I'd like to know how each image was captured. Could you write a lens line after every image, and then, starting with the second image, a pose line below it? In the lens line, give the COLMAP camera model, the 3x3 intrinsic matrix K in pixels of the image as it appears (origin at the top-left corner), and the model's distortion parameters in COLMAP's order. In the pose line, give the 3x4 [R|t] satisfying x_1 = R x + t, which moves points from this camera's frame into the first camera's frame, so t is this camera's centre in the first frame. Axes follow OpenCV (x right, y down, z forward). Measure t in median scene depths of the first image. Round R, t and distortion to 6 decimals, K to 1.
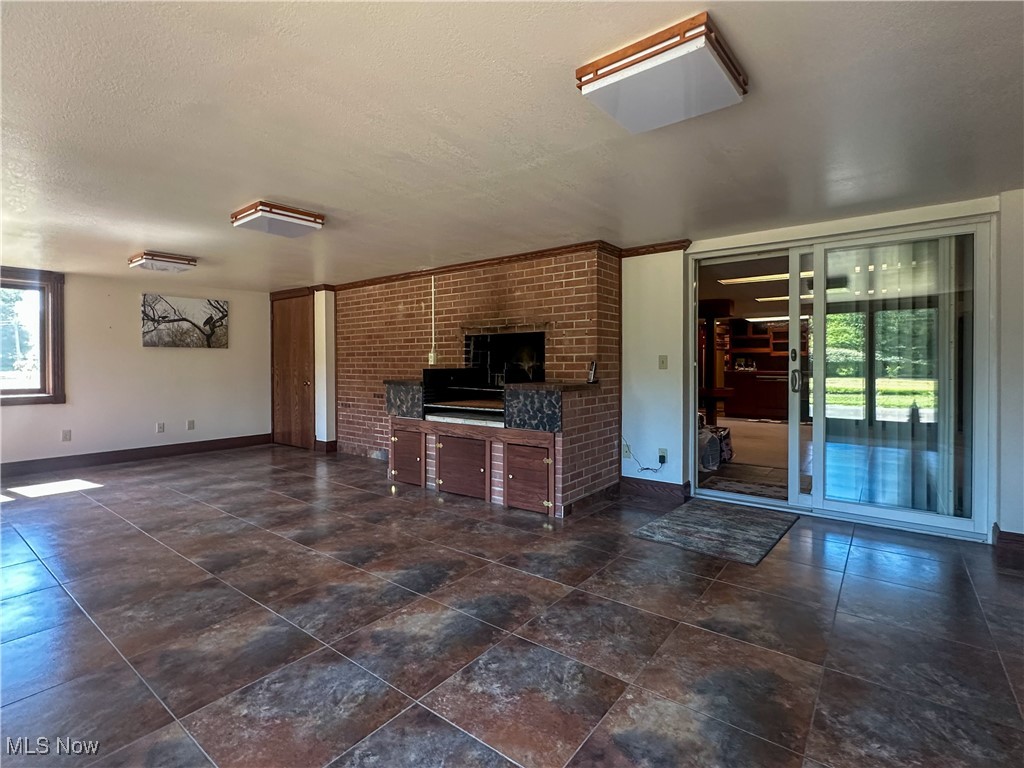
lens RADIAL K [[486.1, 0, 513.0], [0, 486.1, 366.7], [0, 0, 1]] dist [-0.002632, -0.000191]
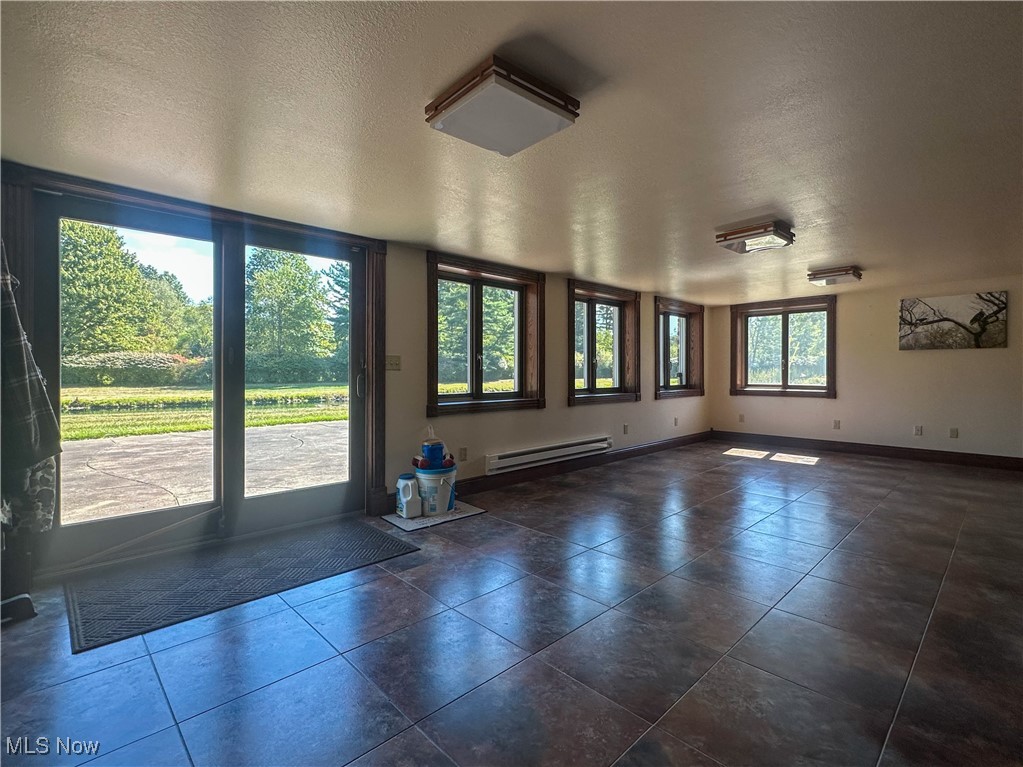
lens RADIAL K [[485.6, 0, 513.6], [0, 485.6, 375.2], [0, 0, 1]] dist [-0.002632, -0.000191]
pose [[-0.145491, 0.011825, -0.989289, 0.380066], [-0.004449, 0.999911, 0.012607, 0.002611], [0.989350, 0.006236, -0.145425, 0.318963]]
